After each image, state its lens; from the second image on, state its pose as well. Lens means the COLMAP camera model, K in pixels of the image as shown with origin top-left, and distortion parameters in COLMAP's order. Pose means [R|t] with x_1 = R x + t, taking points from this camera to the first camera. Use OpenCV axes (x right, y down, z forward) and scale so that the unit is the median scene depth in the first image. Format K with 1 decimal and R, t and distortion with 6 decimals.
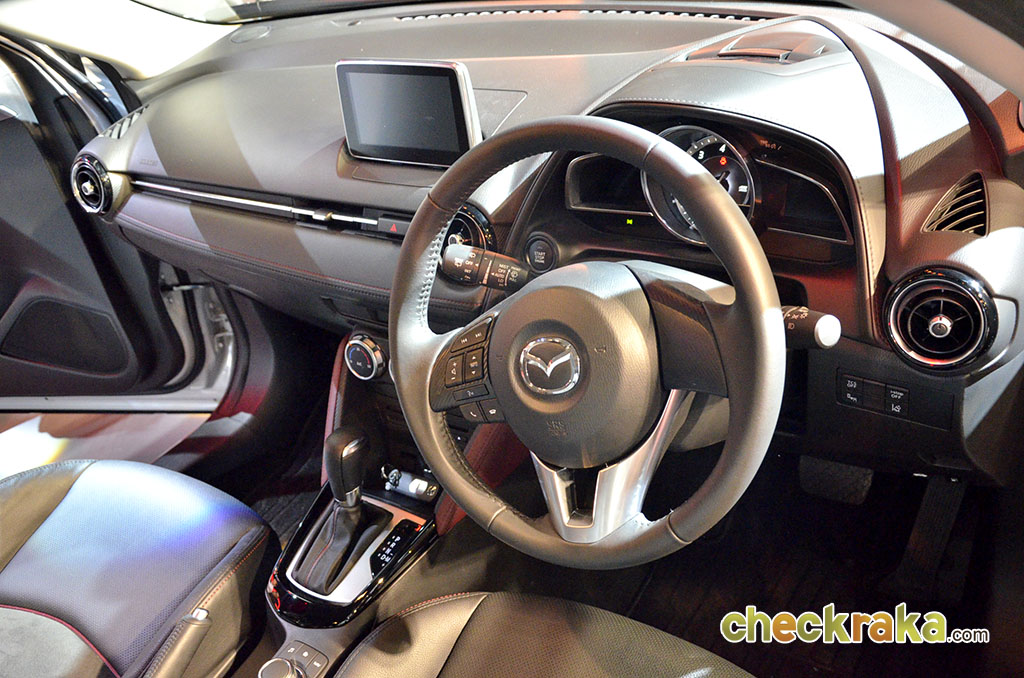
lens RADIAL K [[1033.4, 0, 512.0], [0, 1033.4, 339.0], [0, 0, 1]] dist [0.012280, 0.009206]
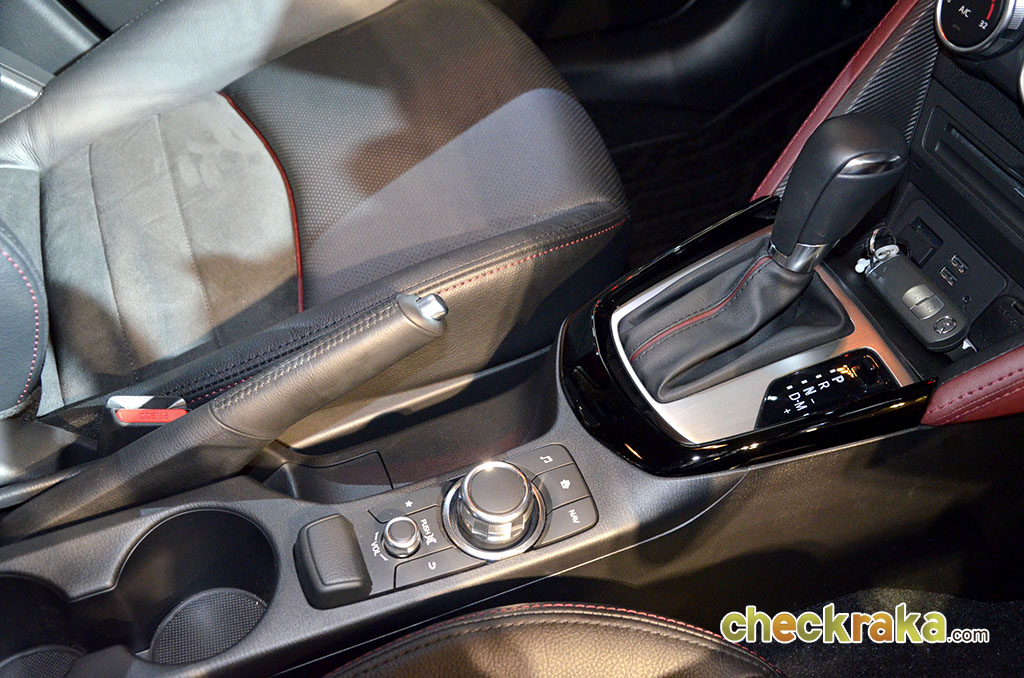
lens RADIAL K [[1067.4, 0, 512.0], [0, 1067.4, 339.0], [0, 0, 1]] dist [-0.014056, -0.008574]
pose [[0.806853, 0.538450, -0.243022, -0.121678], [-0.447554, 0.825667, 0.343467, 0.075101], [0.385596, -0.168362, 0.907177, 0.490991]]
